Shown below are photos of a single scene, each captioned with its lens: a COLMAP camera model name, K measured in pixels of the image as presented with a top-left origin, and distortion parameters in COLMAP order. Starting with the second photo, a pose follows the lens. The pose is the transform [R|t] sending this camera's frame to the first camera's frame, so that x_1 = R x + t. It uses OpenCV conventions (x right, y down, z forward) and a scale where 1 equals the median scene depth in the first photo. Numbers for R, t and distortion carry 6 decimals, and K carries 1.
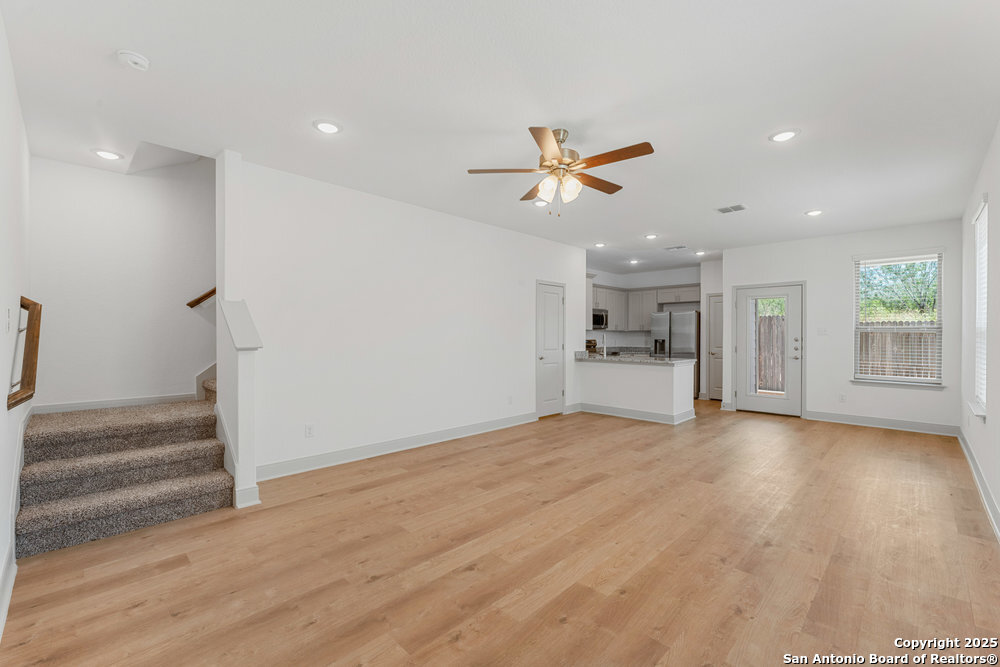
lens RADIAL K [[422.2, 0, 498.3], [0, 422.2, 335.1], [0, 0, 1]] dist [-0.006128, 0.000684]
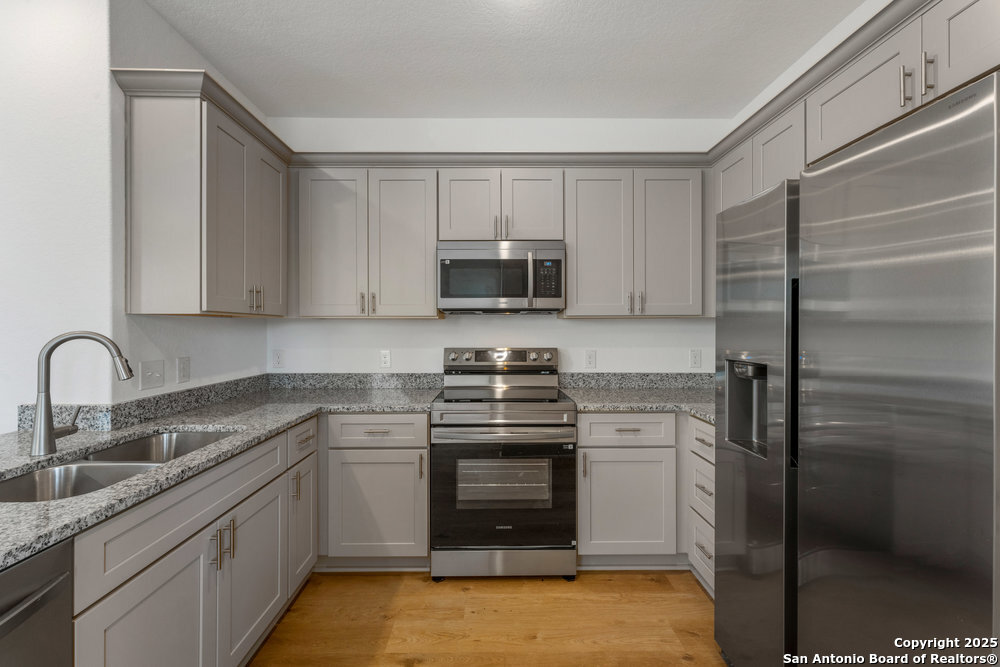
lens RADIAL K [[401.2, 0, 499.7], [0, 401.2, 324.8], [0, 0, 1]] dist [0.000478, 0.000791]
pose [[0.716560, -0.010857, -0.697441, 0.660929], [0.003635, 0.999923, -0.011831, -0.004297], [0.697516, 0.005943, 0.716544, 1.263193]]
